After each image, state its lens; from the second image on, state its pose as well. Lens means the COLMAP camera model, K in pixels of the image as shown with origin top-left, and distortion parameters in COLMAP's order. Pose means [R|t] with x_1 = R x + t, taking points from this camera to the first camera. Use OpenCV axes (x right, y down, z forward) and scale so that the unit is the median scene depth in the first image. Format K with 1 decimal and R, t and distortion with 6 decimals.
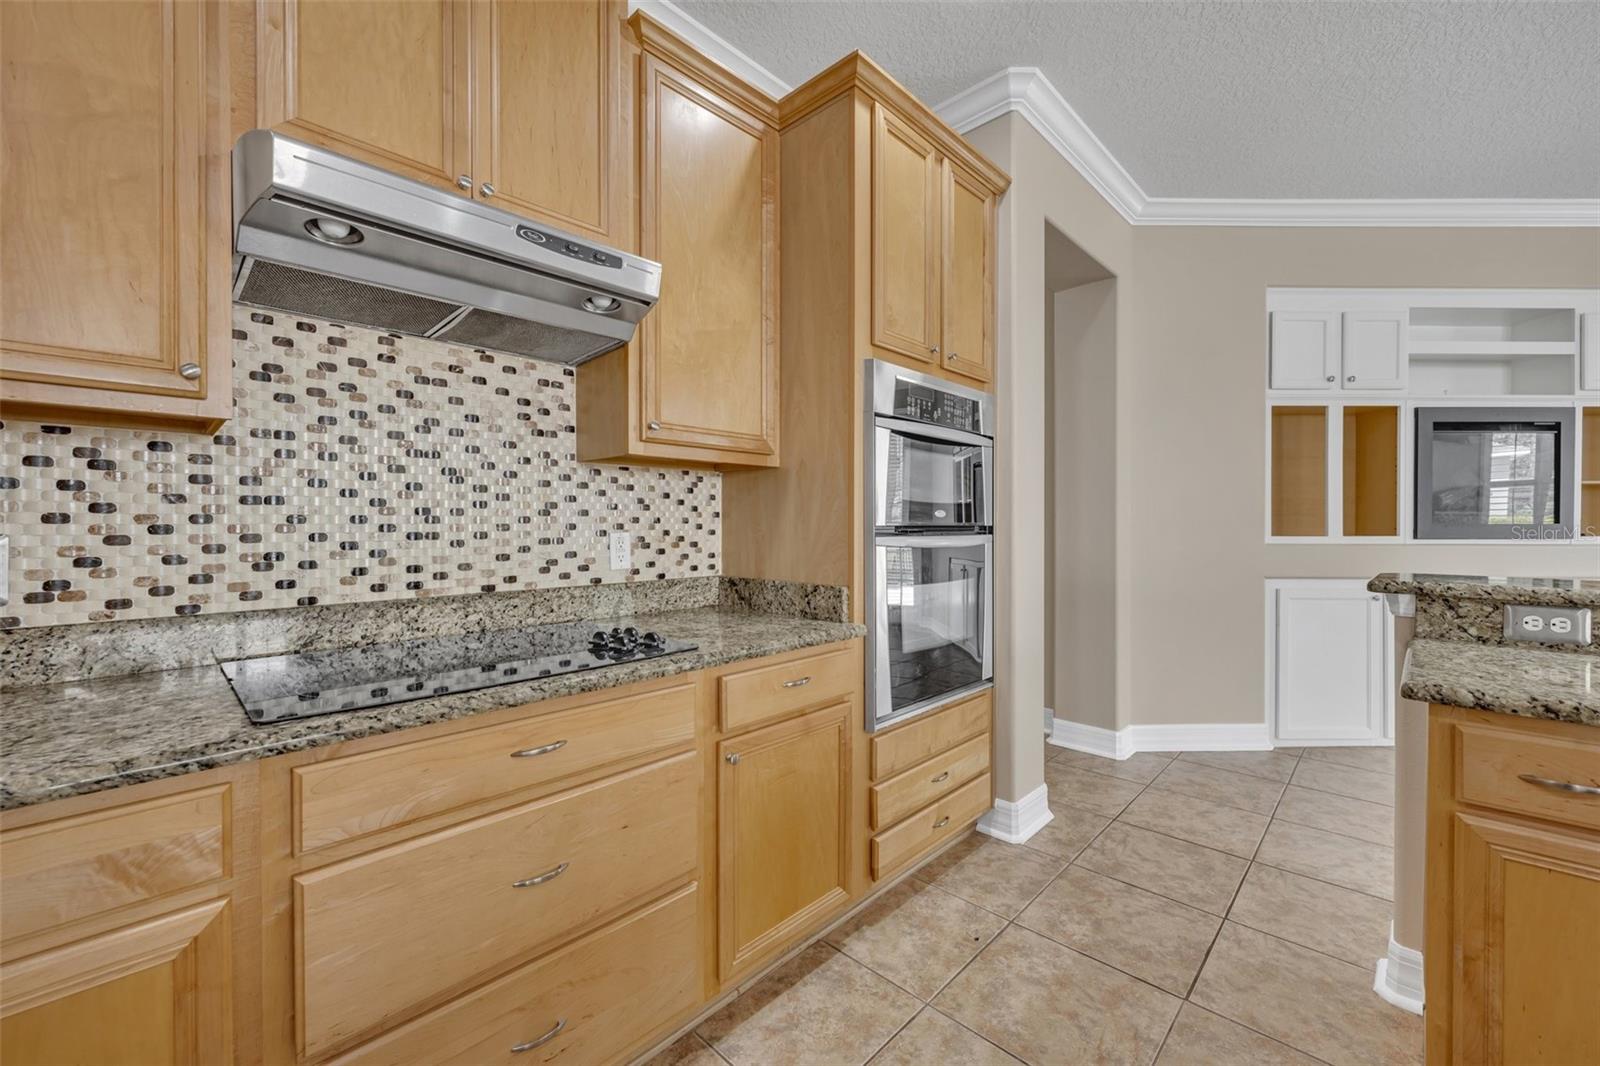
lens RADIAL K [[642.3, 0, 803.7], [0, 642.3, 528.5], [0, 0, 1]] dist [-0.001993, 0.000363]
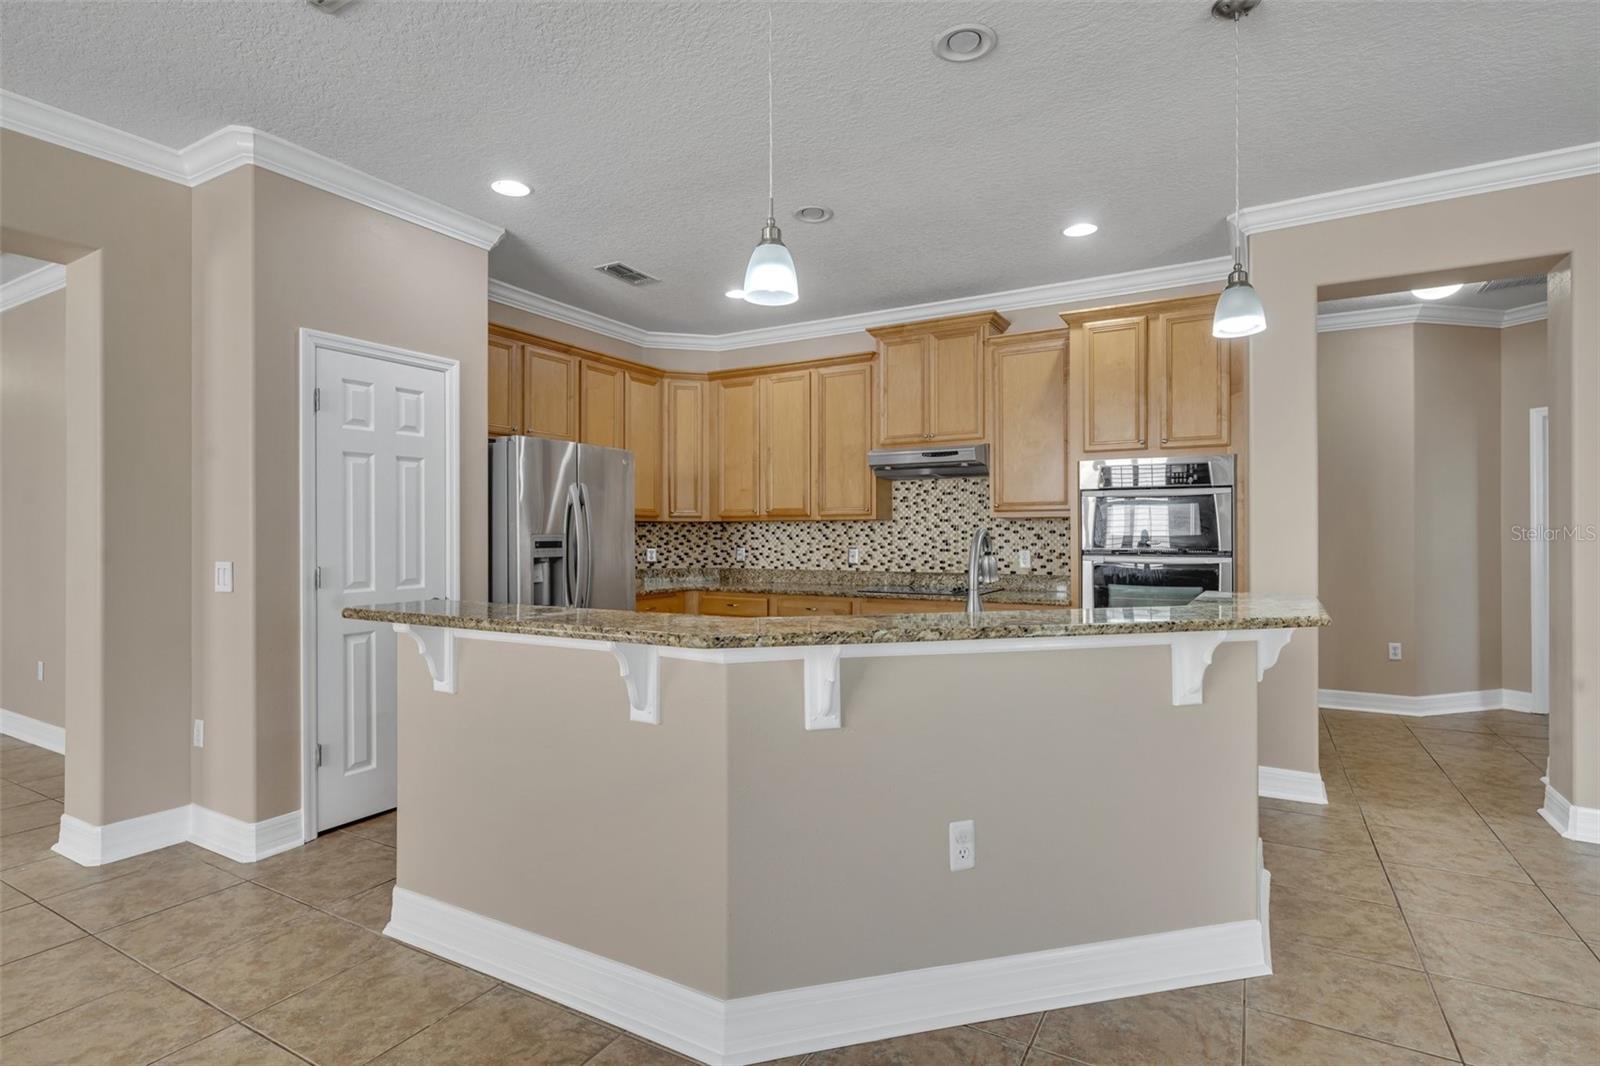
lens RADIAL K [[788.5, 0, 802.2], [0, 788.5, 532.5], [0, 0, 1]] dist [-0.000406, 0.001126]
pose [[0.247801, -0.000905, -0.968811, 2.365232], [-0.003420, 0.999993, -0.001809, -0.052565], [0.968805, 0.003761, 0.247796, -0.401700]]
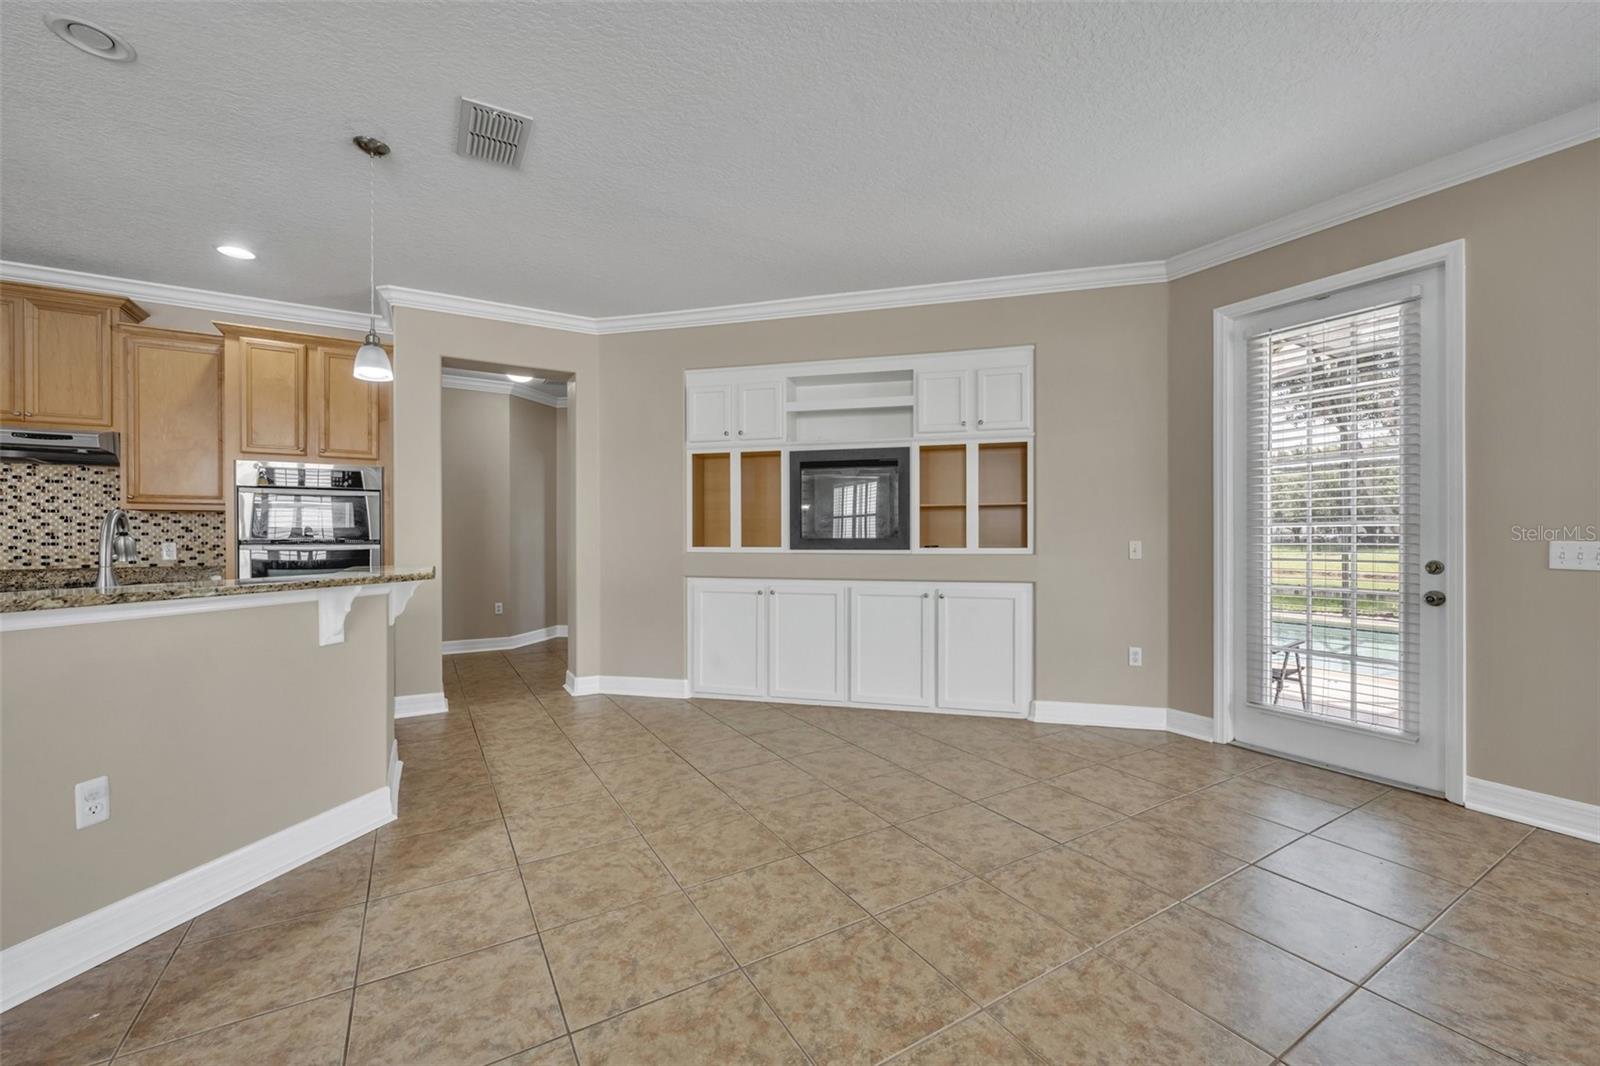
lens RADIAL K [[642.3, 0, 801.7], [0, 642.3, 540.0], [0, 0, 1]] dist [-0.001993, 0.000363]
pose [[0.964983, 0.000206, -0.262311, 2.676631], [-0.000683, 0.999998, -0.001725, -0.001643], [0.262311, 0.001844, 0.964982, -0.587084]]
